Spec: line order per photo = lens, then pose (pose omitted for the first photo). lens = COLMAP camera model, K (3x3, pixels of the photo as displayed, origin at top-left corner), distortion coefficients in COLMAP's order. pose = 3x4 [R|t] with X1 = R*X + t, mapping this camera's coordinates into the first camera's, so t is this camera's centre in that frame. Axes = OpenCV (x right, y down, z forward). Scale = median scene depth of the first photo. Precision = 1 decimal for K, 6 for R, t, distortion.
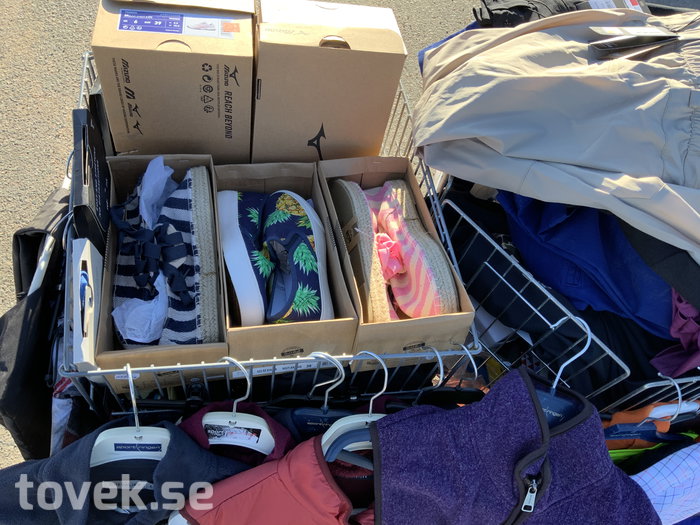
lens RADIAL K [[602.7, 0, 350.0], [0, 602.7, 262.5], [0, 0, 1]] dist [0.002902, -0.004808]
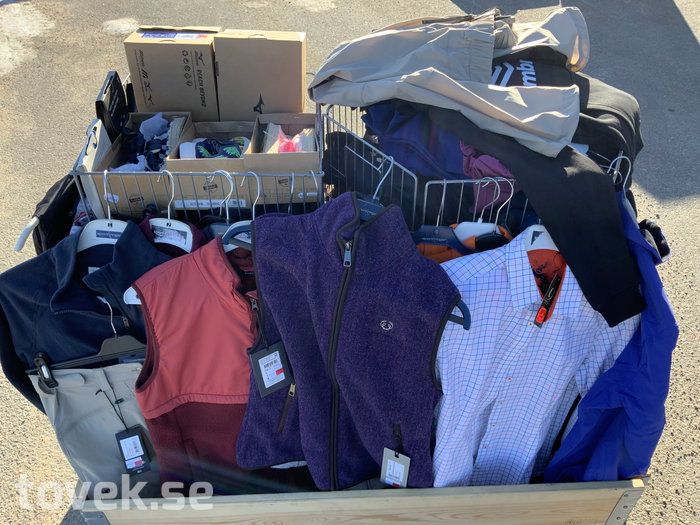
lens RADIAL K [[602.7, 0, 350.0], [0, 602.7, 262.5], [0, 0, 1]] dist [0.002902, -0.004808]
pose [[0.982220, -0.044587, -0.182364, 0.511035], [-0.020794, 0.939572, -0.341718, 0.813441], [0.186581, 0.339435, 0.921939, -0.313762]]
